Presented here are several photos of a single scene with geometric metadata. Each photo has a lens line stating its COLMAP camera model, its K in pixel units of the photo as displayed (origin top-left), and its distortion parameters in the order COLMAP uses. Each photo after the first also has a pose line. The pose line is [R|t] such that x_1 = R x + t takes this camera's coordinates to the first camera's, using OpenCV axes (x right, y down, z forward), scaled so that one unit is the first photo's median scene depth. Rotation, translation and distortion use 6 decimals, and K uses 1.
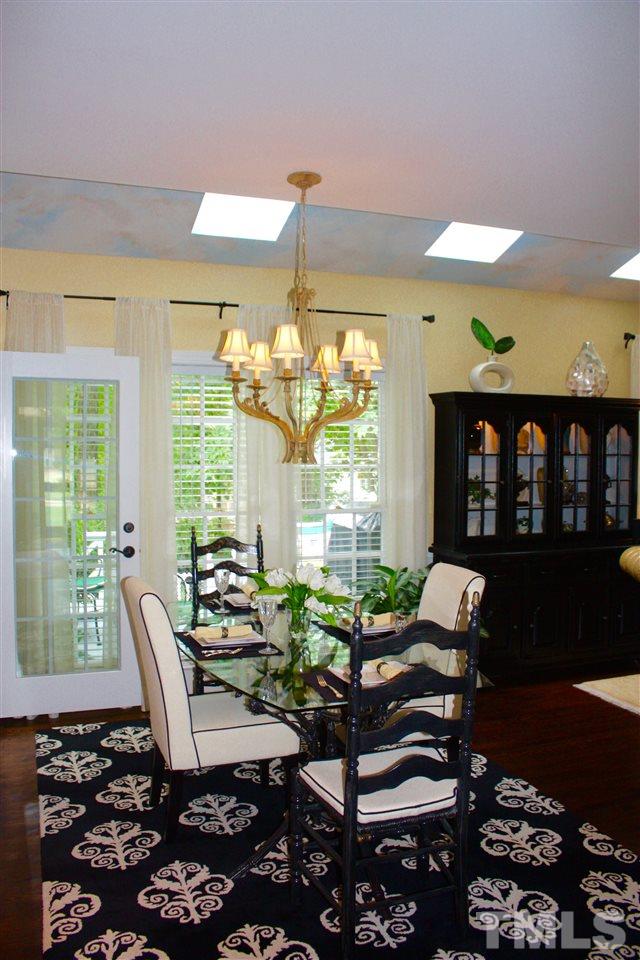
lens RADIAL K [[803.0, 0, 315.5], [0, 803.0, 478.4], [0, 0, 1]] dist [-0.162184, 0.137981]
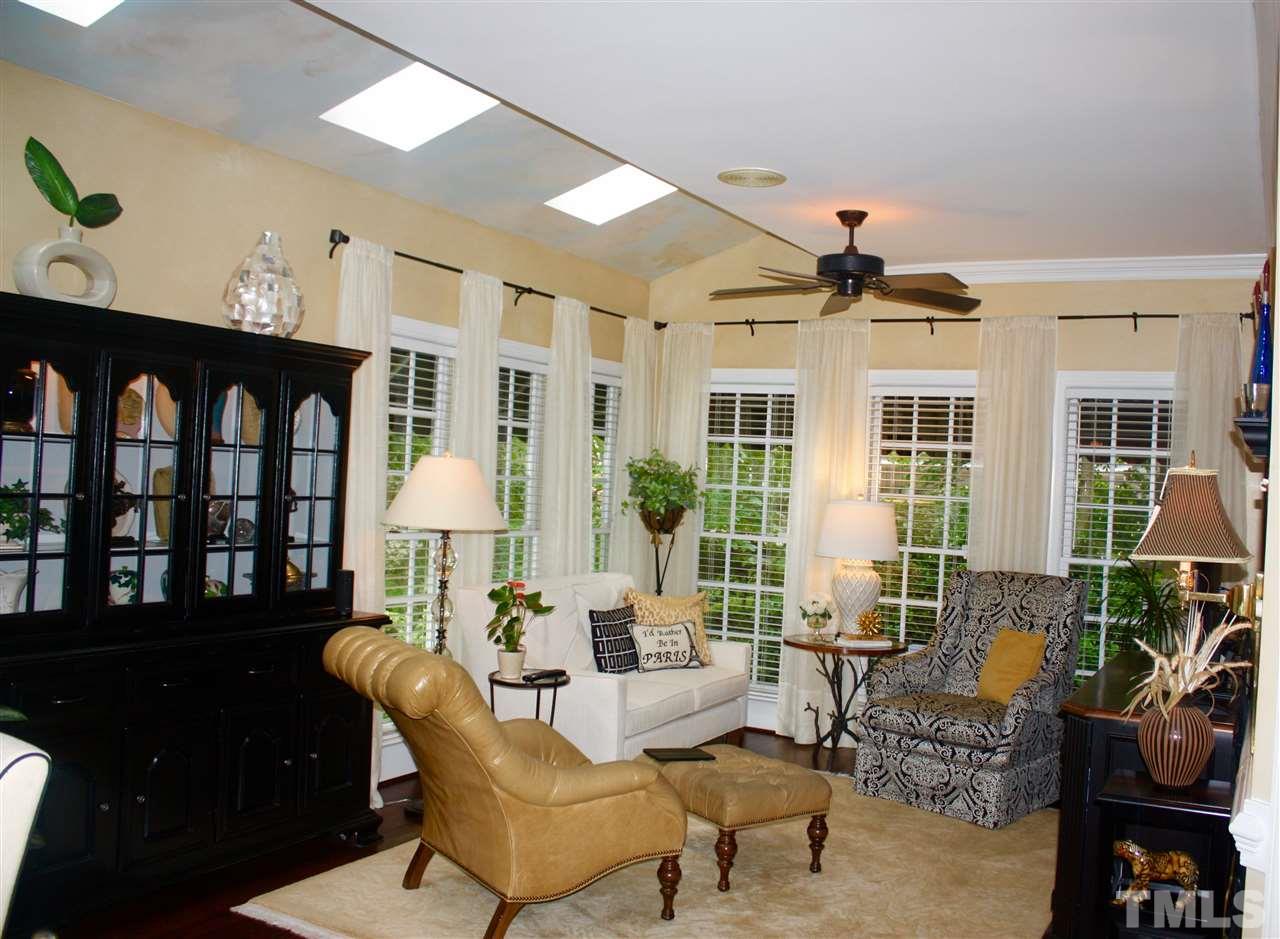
lens RADIAL K [[1197.2, 0, 715.0], [0, 1197.2, 469.9], [0, 0, 1]] dist [-0.078101, 0.000000]
pose [[0.725329, 0.038340, 0.687334, 0.032432], [-0.025093, 0.999257, -0.029259, 0.000032], [-0.687945, 0.003975, 0.725752, 0.250615]]
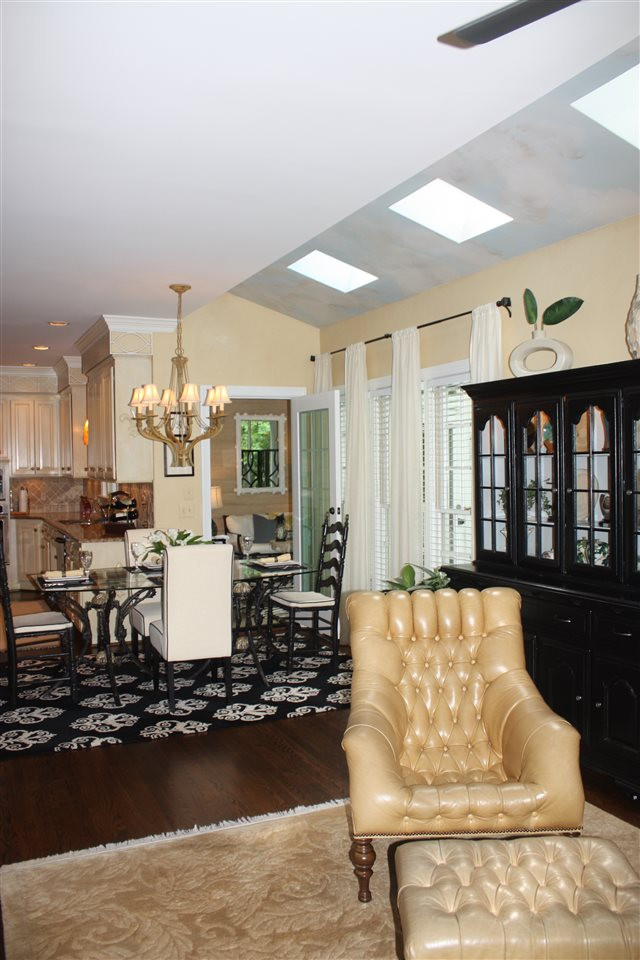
lens RADIAL K [[803.0, 0, 324.4], [0, 803.0, 479.0], [0, 0, 1]] dist [-0.162184, 0.137981]
pose [[0.066440, 0.008250, -0.997756, 1.042801], [-0.025152, 0.999662, 0.006591, -0.005132], [0.997473, 0.024658, 0.066625, 0.772809]]
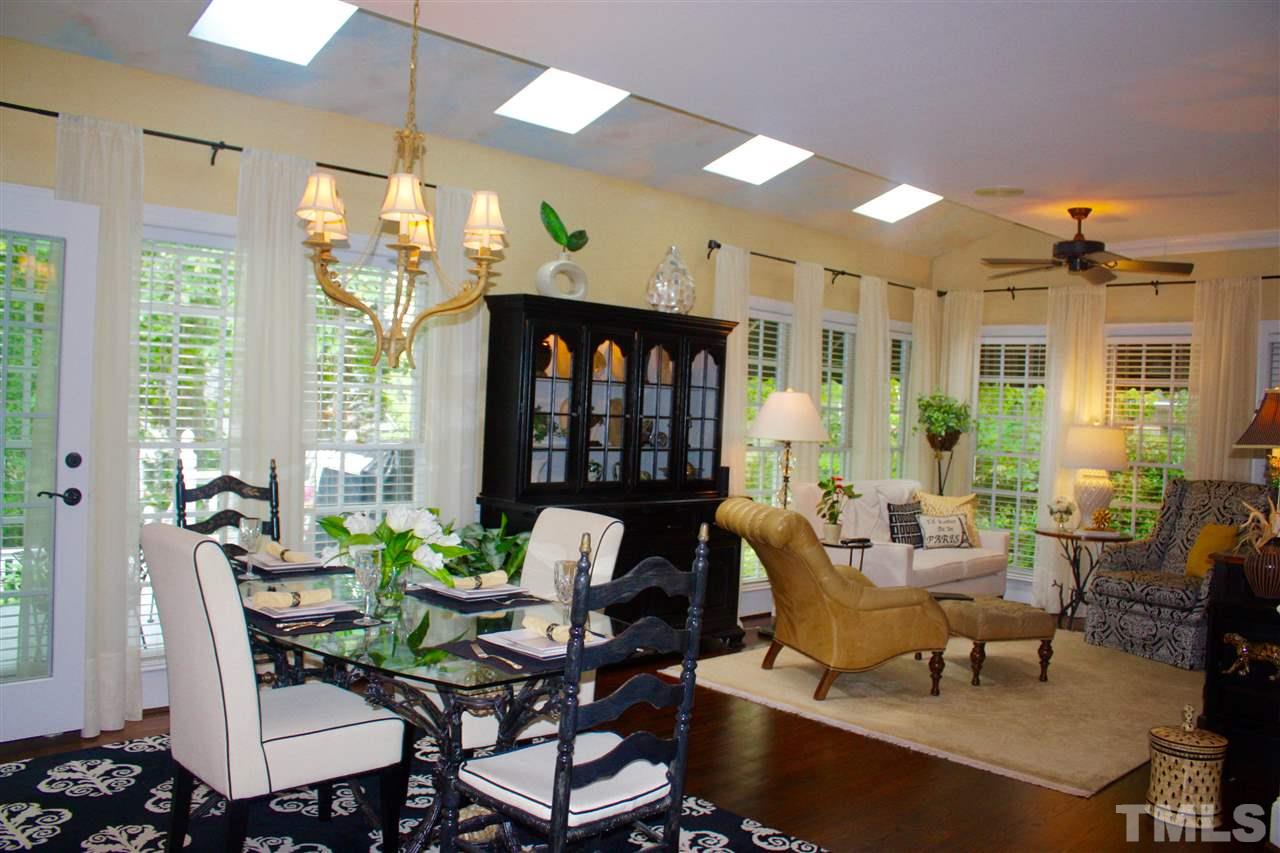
lens RADIAL K [[1070.6, 0, 644.8], [0, 1070.6, 430.8], [0, 0, 1]] dist [-0.162184, 0.137981]
pose [[0.910892, 0.028501, 0.411660, -0.137459], [-0.028627, 0.999573, -0.005860, 0.025258], [-0.411652, -0.006447, 0.911318, 0.015916]]
